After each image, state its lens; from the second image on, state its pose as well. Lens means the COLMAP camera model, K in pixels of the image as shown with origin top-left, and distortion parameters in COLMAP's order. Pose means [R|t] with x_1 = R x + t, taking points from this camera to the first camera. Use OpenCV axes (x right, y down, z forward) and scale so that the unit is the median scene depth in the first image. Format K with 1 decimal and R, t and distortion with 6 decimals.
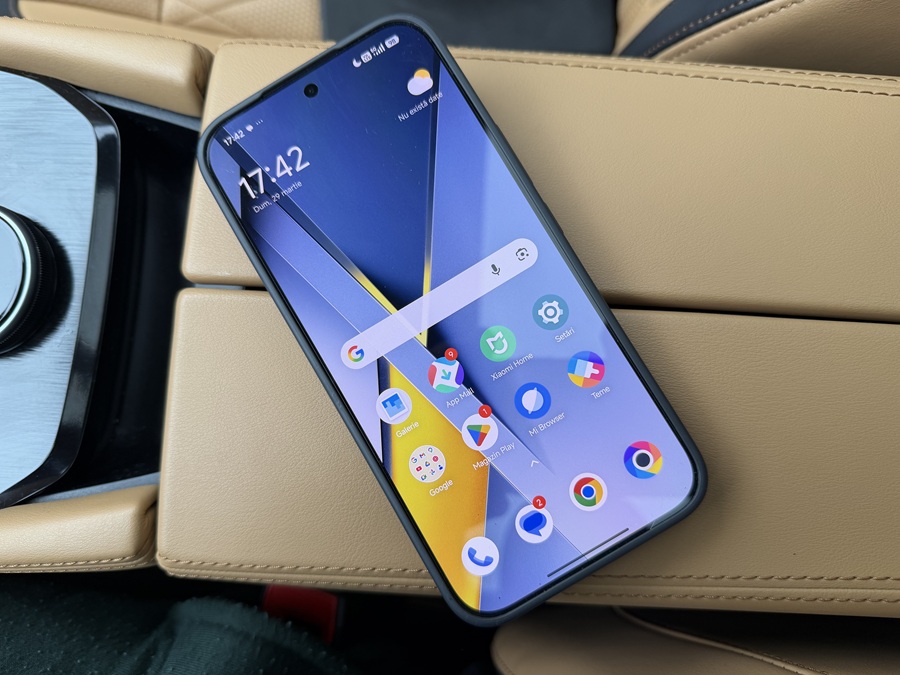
lens RADIAL K [[601.7, 0, 453.2], [0, 601.7, 328.8], [0, 0, 1]] dist [-0.034308, -0.003653]
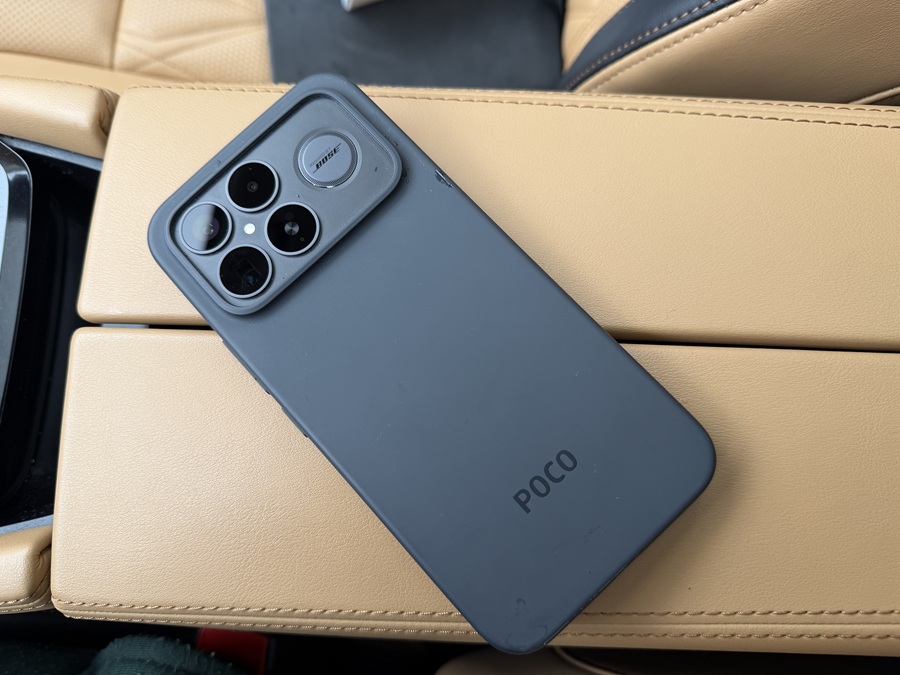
lens RADIAL K [[601.7, 0, 452.0], [0, 601.7, 342.6], [0, 0, 1]] dist [-0.034308, -0.003653]
pose [[0.999798, -0.019257, -0.005733, 0.151766], [0.019017, 0.999047, -0.039284, 0.007155], [0.006484, 0.039167, 0.999212, 0.005969]]
